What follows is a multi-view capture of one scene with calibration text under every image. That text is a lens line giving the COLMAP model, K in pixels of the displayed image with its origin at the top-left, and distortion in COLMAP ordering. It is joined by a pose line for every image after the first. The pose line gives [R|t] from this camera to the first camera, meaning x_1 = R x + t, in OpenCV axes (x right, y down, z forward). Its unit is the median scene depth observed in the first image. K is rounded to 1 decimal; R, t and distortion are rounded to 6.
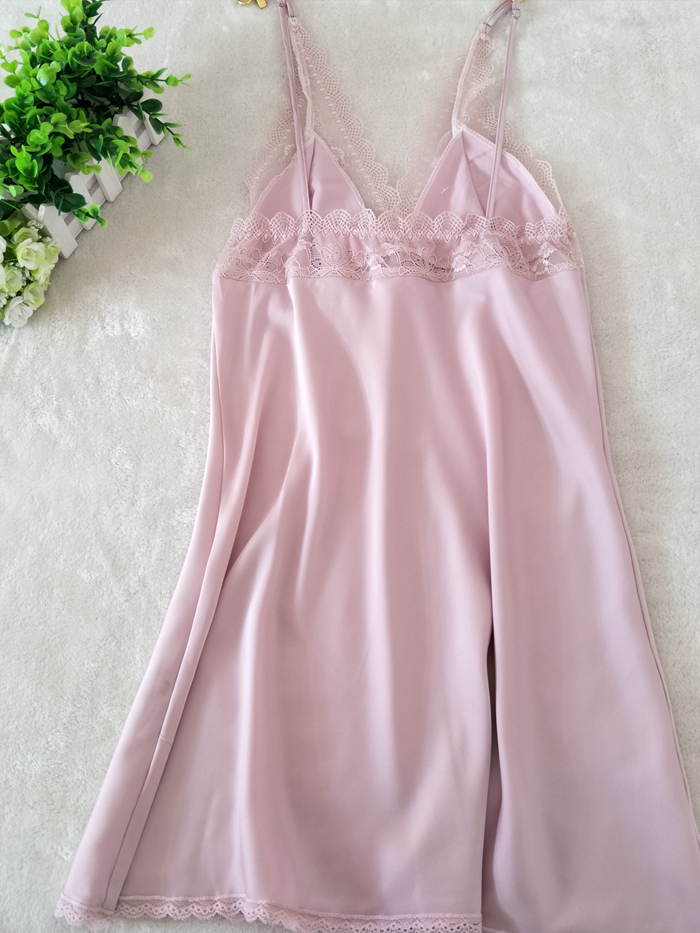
lens RADIAL K [[750.6, 0, 334.6], [0, 750.6, 420.7], [0, 0, 1]] dist [-0.012603, -0.007071]
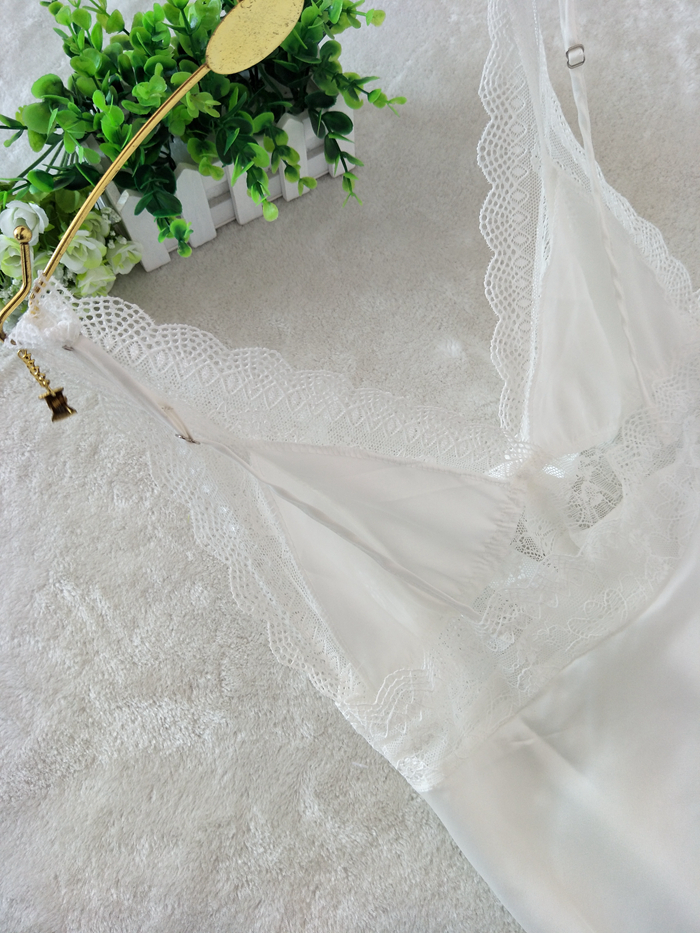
lens RADIAL K [[730.9, 0, 371.8], [0, 730.9, 474.7], [0, 0, 1]] dist [-0.003513, -0.002986]
pose [[0.894995, 0.429462, -0.120606, 0.005659], [-0.430404, 0.902426, 0.019469, -0.155718], [0.117199, 0.034484, 0.992510, 0.352215]]
